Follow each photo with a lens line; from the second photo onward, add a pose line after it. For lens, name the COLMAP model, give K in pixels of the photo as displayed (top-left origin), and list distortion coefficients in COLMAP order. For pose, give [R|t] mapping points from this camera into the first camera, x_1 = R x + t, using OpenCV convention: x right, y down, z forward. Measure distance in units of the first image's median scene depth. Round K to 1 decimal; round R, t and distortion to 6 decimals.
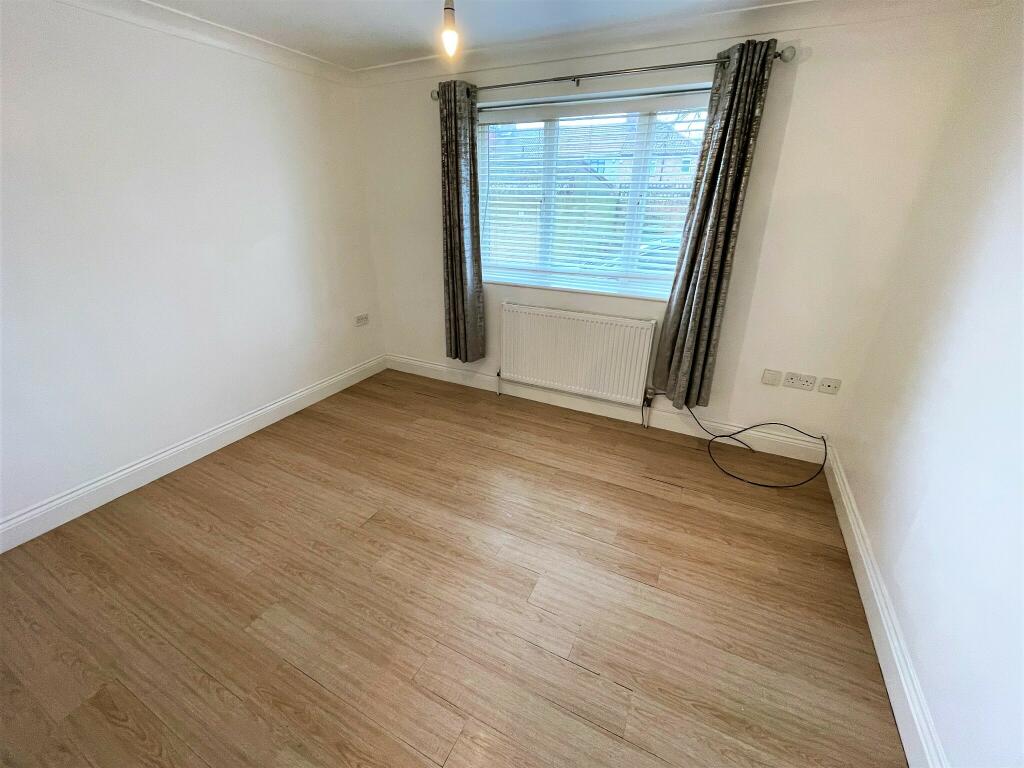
lens RADIAL K [[420.9, 0, 492.3], [0, 420.9, 388.1], [0, 0, 1]] dist [0.002731, -0.000377]
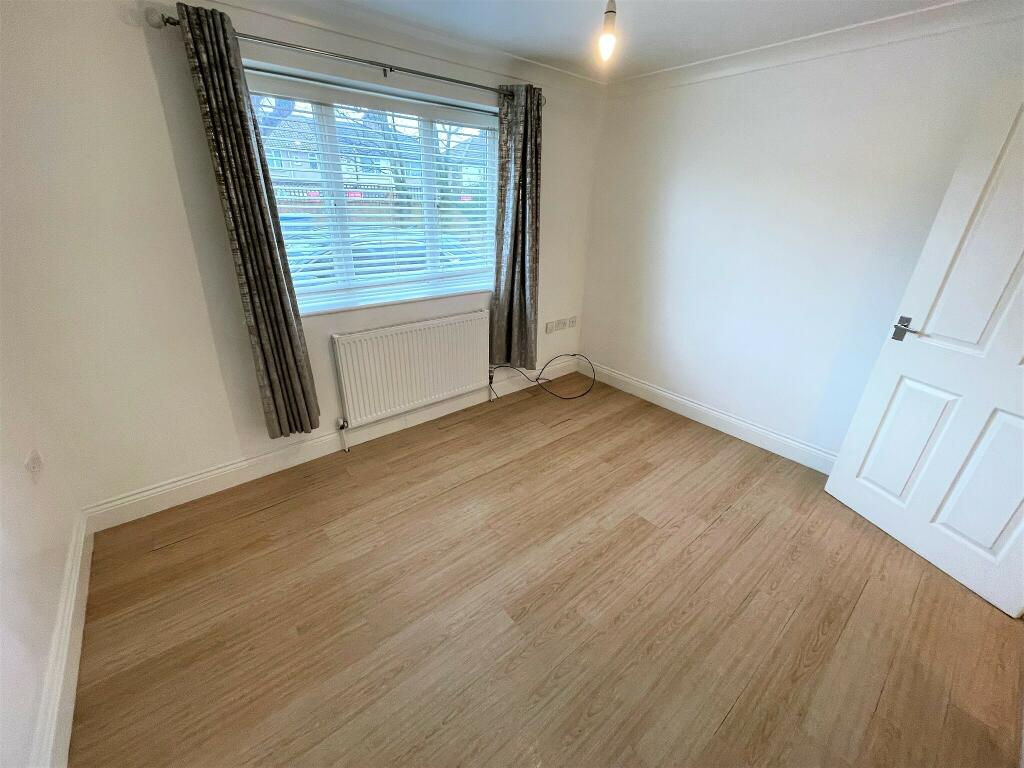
lens RADIAL K [[420.9, 0, 510.6], [0, 420.9, 391.2], [0, 0, 1]] dist [0.002731, -0.000377]
pose [[0.380301, -0.382391, 0.842109, -0.655932], [0.367579, 0.898014, 0.241777, -0.218177], [-0.848680, 0.217594, 0.482075, 0.452789]]
